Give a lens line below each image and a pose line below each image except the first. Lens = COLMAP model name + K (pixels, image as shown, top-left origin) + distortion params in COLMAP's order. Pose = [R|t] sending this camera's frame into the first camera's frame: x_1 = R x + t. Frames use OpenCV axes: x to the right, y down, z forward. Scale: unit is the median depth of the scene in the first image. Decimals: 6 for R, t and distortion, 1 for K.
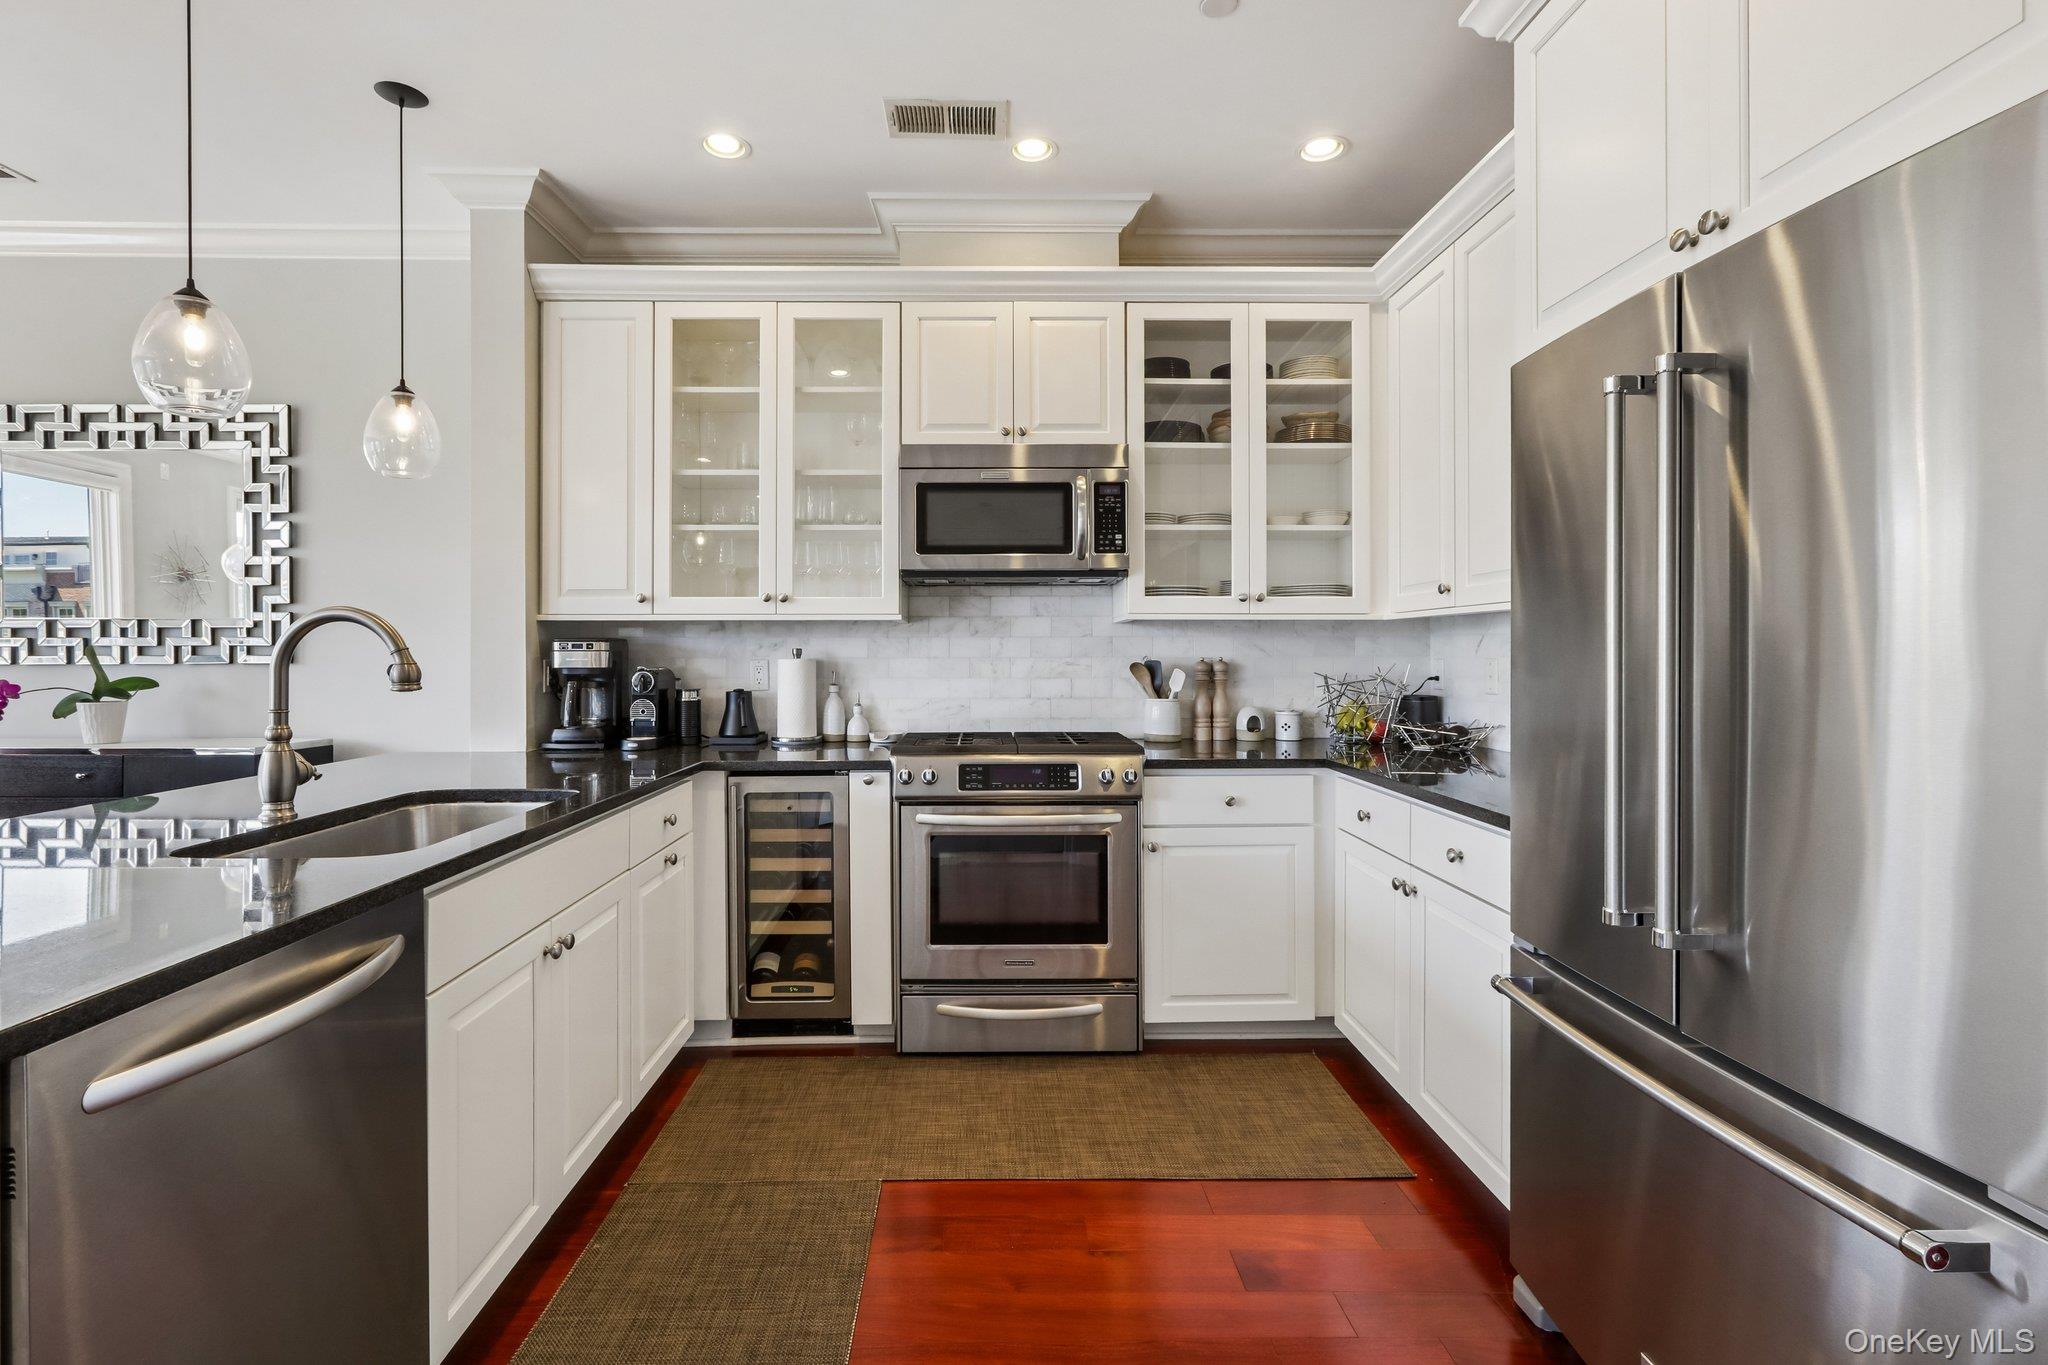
lens RADIAL K [[934.6, 0, 997.8], [0, 934.6, 652.9], [0, 0, 1]] dist [-0.000137, 0.000399]
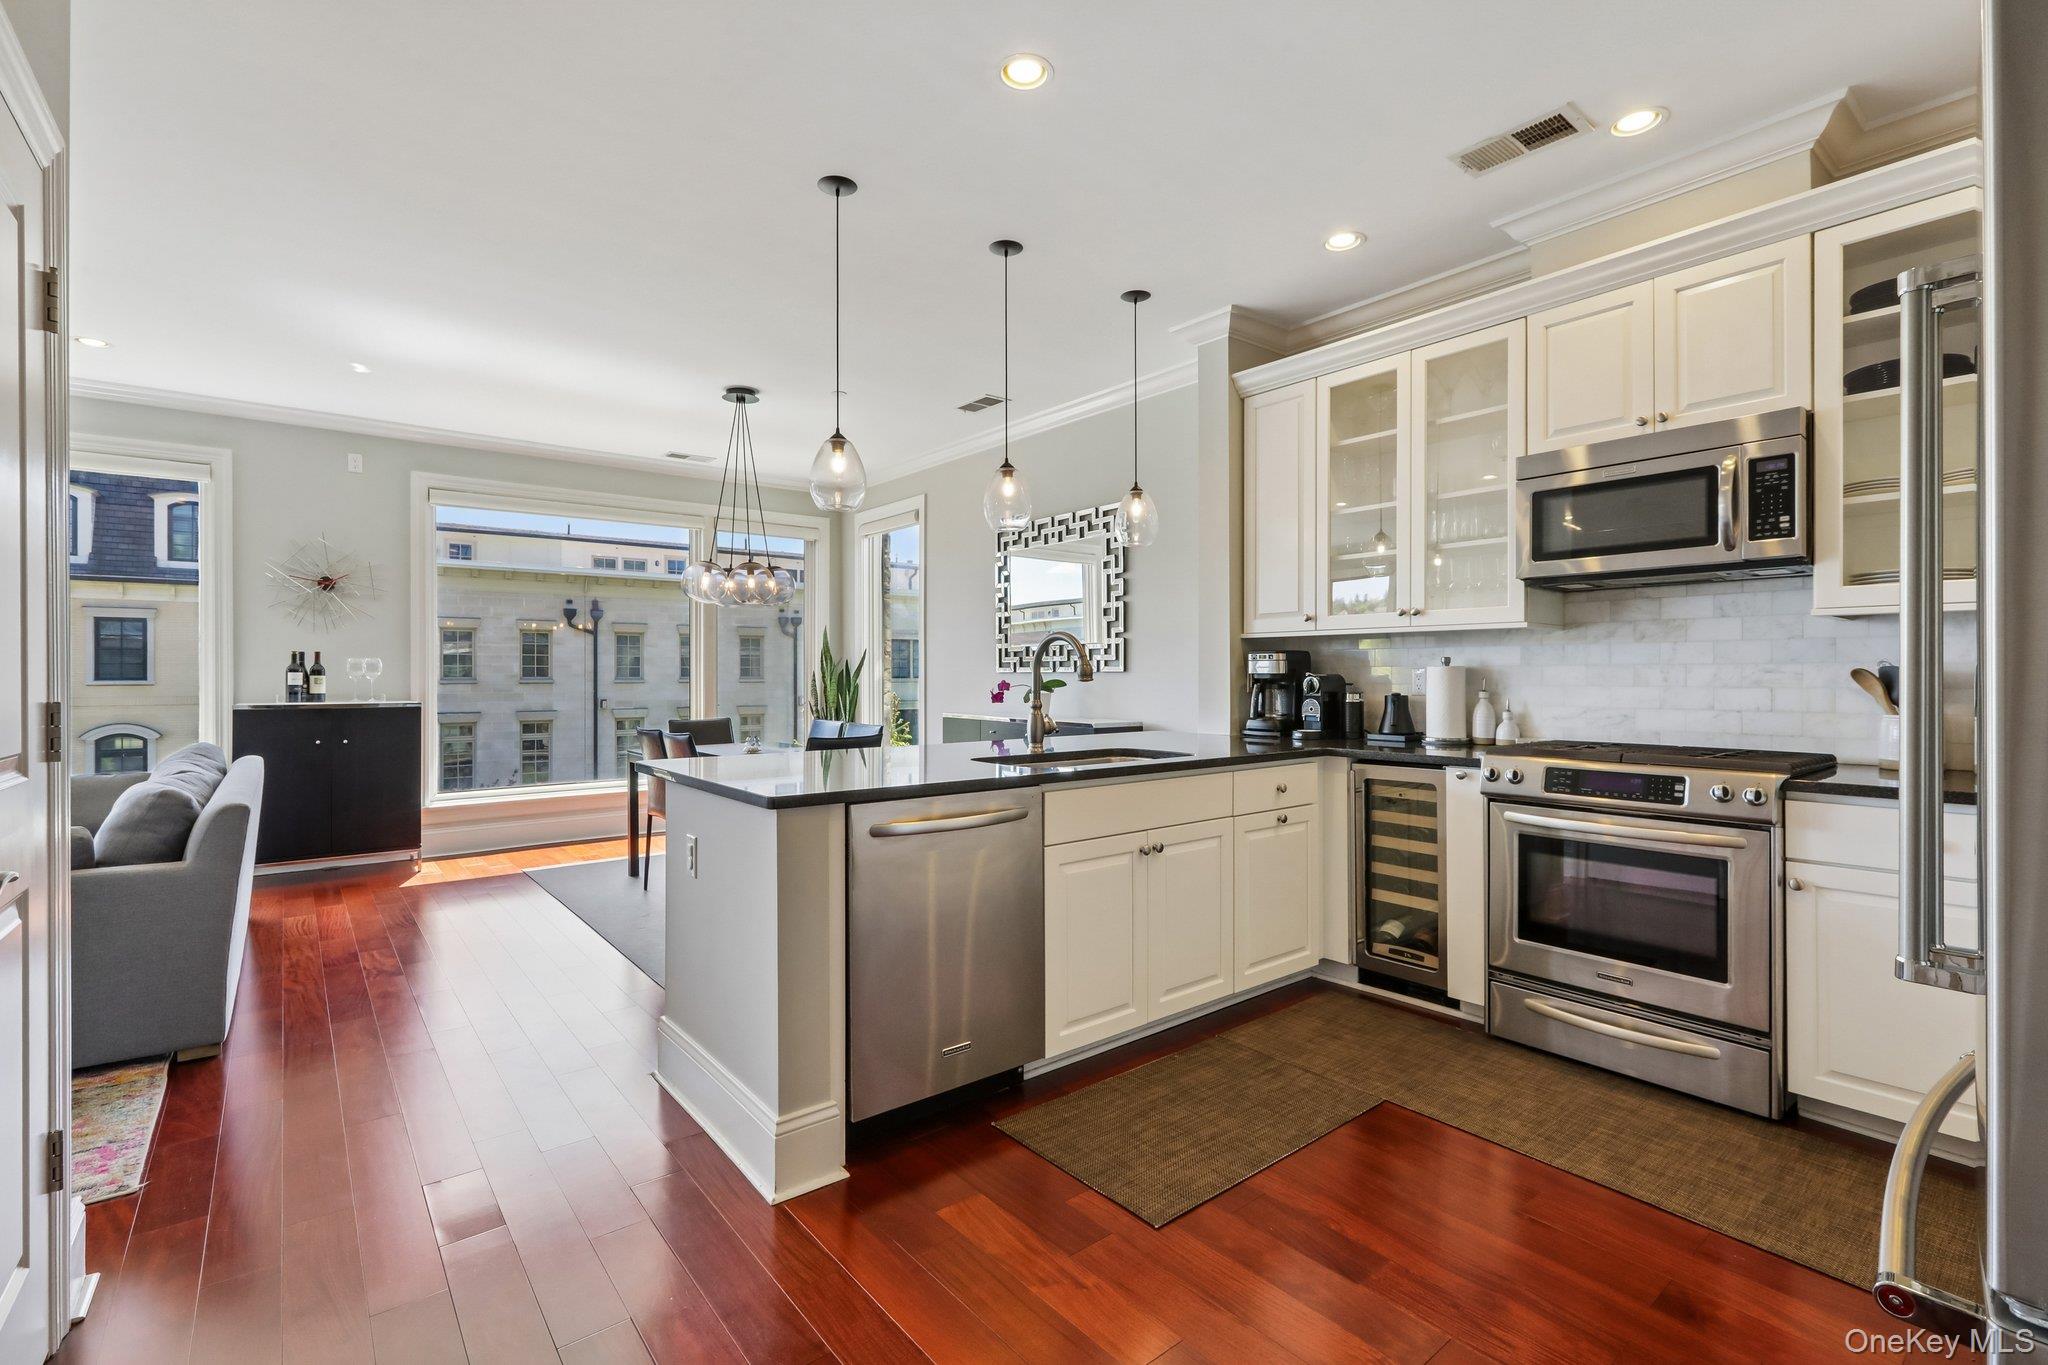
lens RADIAL K [[916.8, 0, 1022.1], [0, 916.8, 677.0], [0, 0, 1]] dist [0.001646, 0.000389]
pose [[0.614057, 0.003523, -0.789254, 0.352164], [-0.000621, 0.999992, 0.003980, 0.015898], [0.789261, -0.001954, 0.614055, -0.053925]]
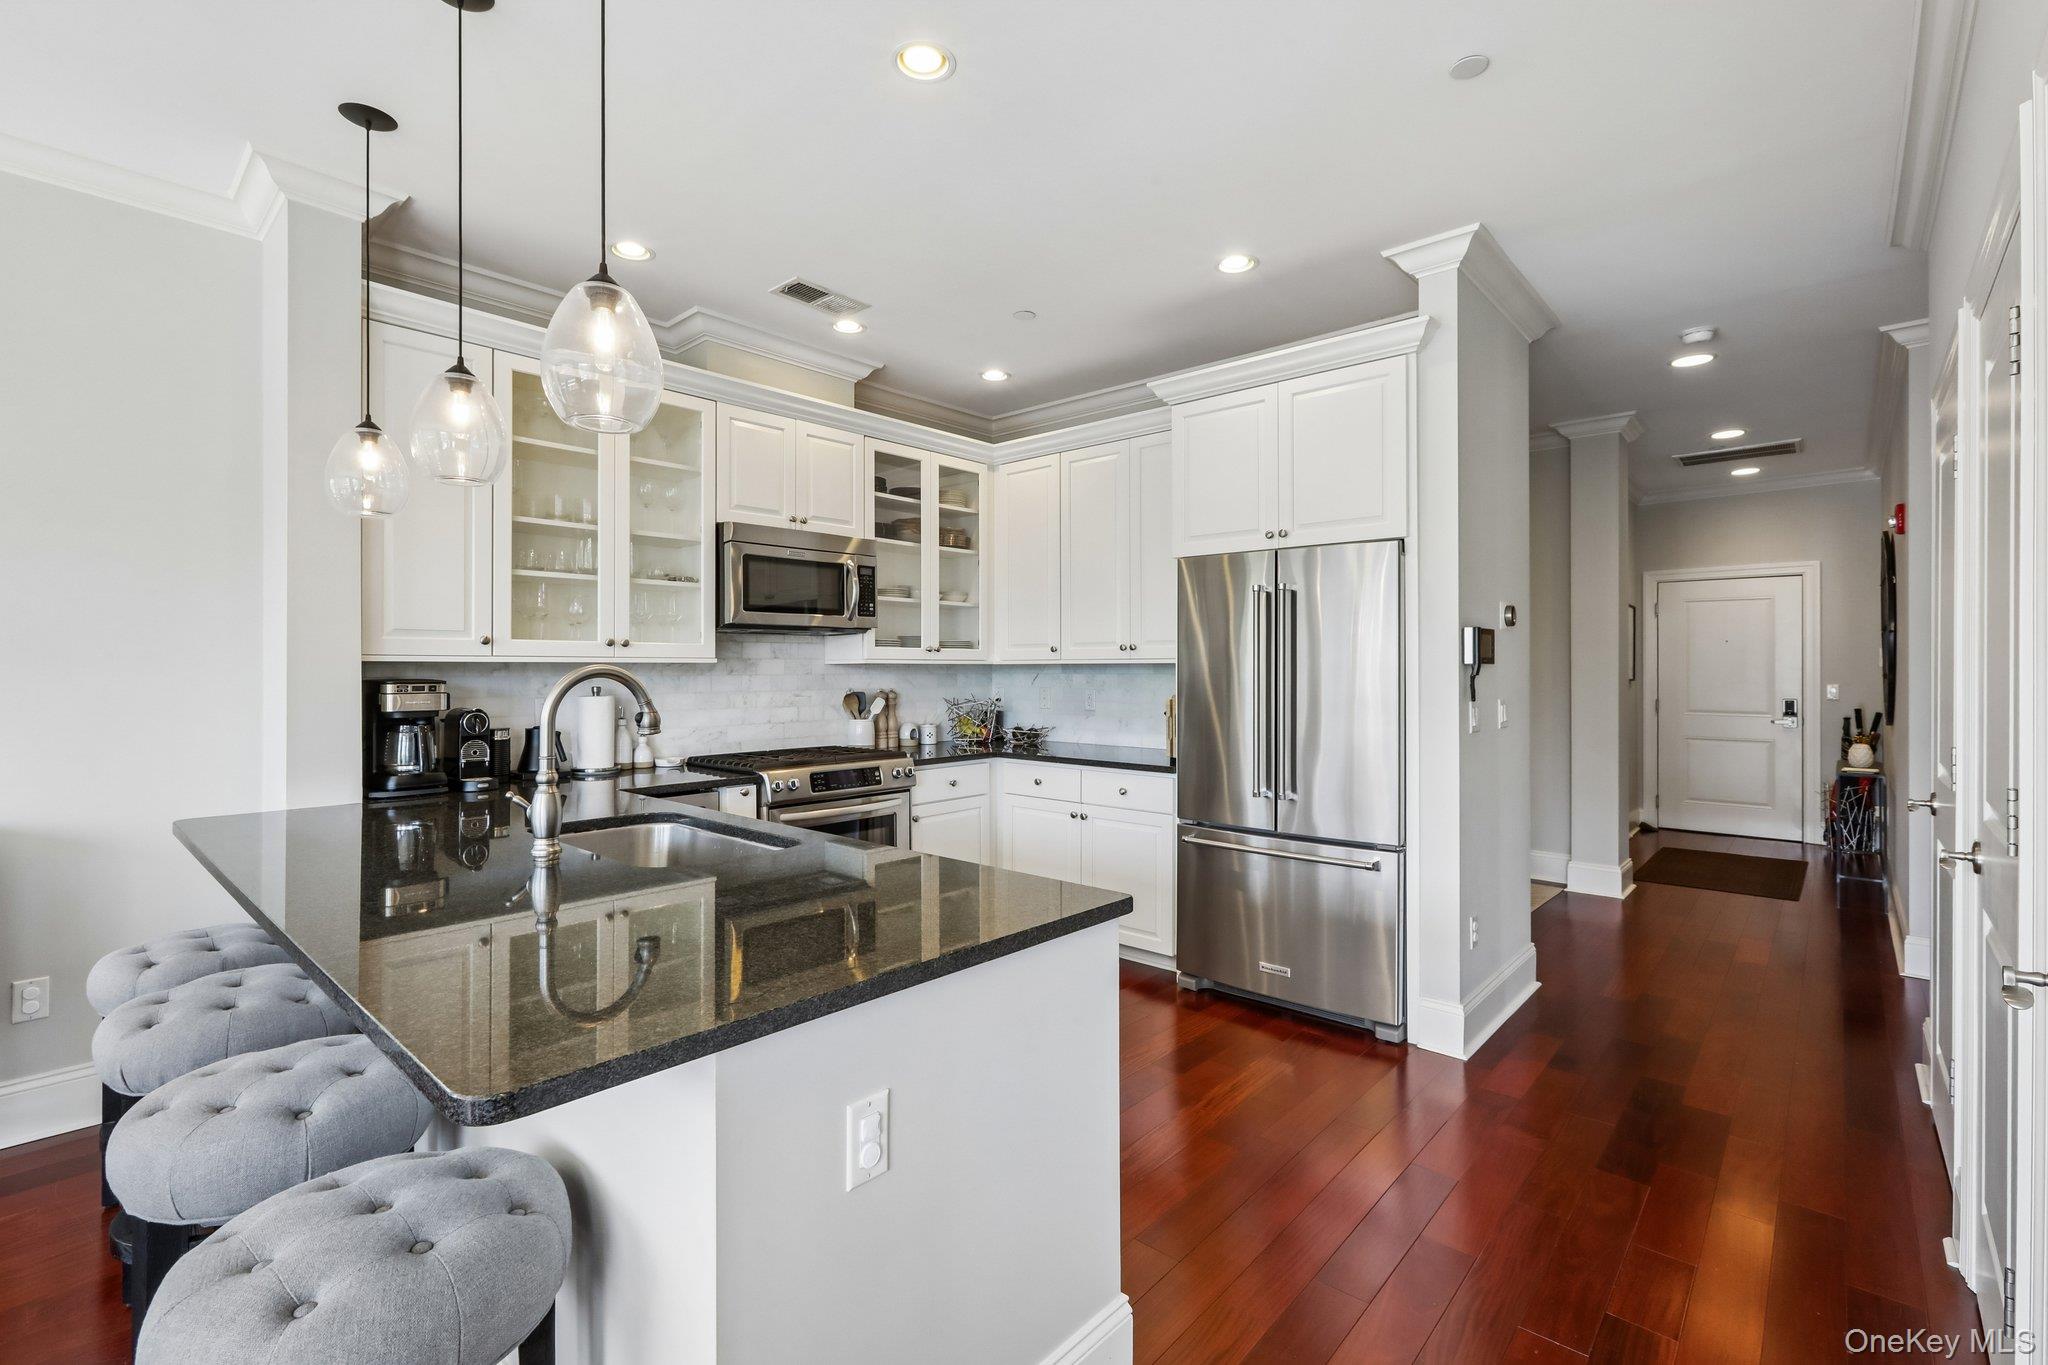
lens RADIAL K [[923.0, 0, 1029.0], [0, 923.0, 674.4], [0, 0, 1]] dist [0.000545, -0.000052]
pose [[0.675536, -0.003735, 0.737318, -0.718434], [0.000002, 0.999987, 0.005064, -0.026543], [-0.737327, -0.003420, 0.675527, -0.112673]]
